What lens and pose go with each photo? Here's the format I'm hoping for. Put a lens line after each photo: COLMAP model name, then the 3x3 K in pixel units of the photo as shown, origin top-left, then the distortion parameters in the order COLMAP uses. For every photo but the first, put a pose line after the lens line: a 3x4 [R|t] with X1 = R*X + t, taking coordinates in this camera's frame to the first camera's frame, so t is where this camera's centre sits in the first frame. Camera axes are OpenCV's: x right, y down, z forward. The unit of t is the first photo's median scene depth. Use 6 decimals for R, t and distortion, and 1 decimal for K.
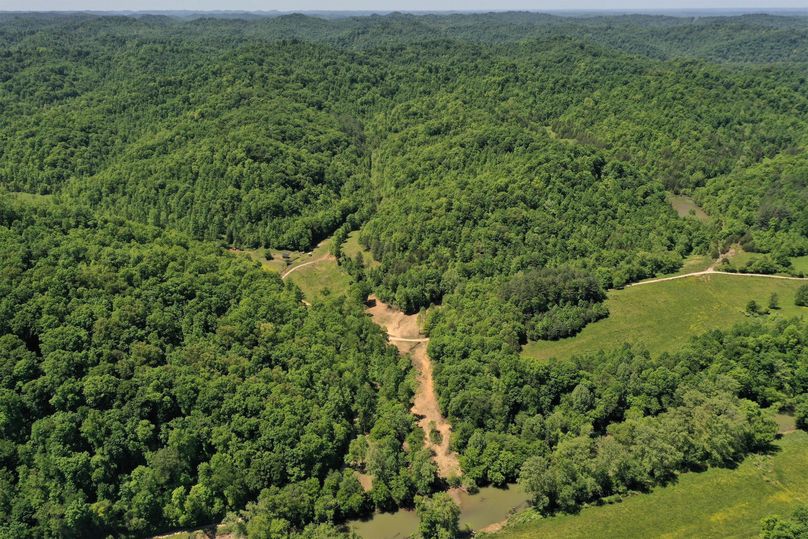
lens RADIAL K [[642.5, 0, 405.7], [0, 642.5, 269.7], [0, 0, 1]] dist [0.002704, 0.003758]
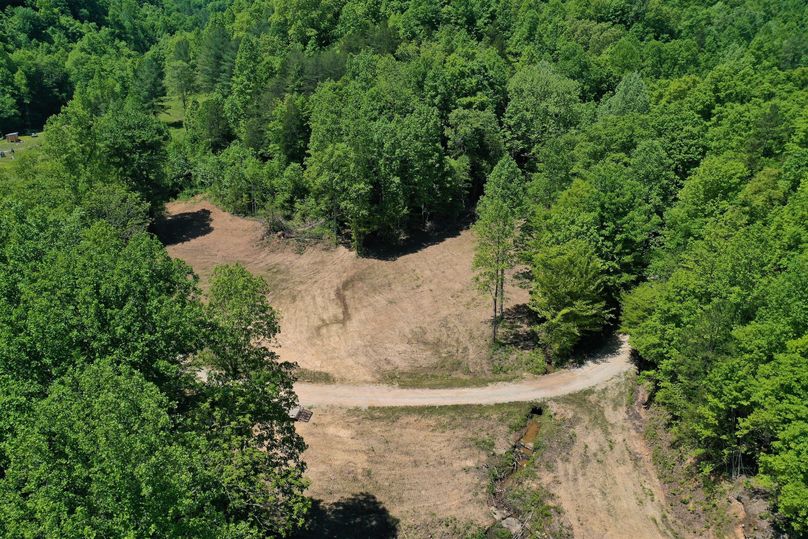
lens RADIAL K [[642.5, 0, 403.0], [0, 642.5, 267.4], [0, 0, 1]] dist [0.002704, 0.003758]
pose [[0.983384, -0.060852, 0.171036, -0.025970], [0.069099, 0.996696, -0.042684, 0.095530], [-0.167874, 0.053794, 0.984340, 0.943710]]
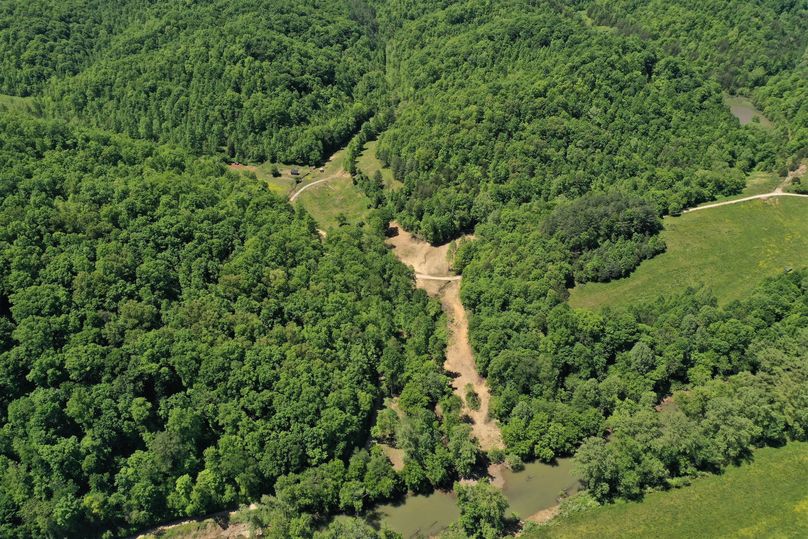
lens RADIAL K [[642.5, 0, 403.5], [0, 642.5, 269.5], [0, 0, 1]] dist [0.002704, 0.003758]
pose [[0.999884, 0.001121, -0.015169, -0.030481], [0.001518, 0.984945, 0.172861, -0.060017], [0.015134, -0.172864, 0.984829, 0.140835]]
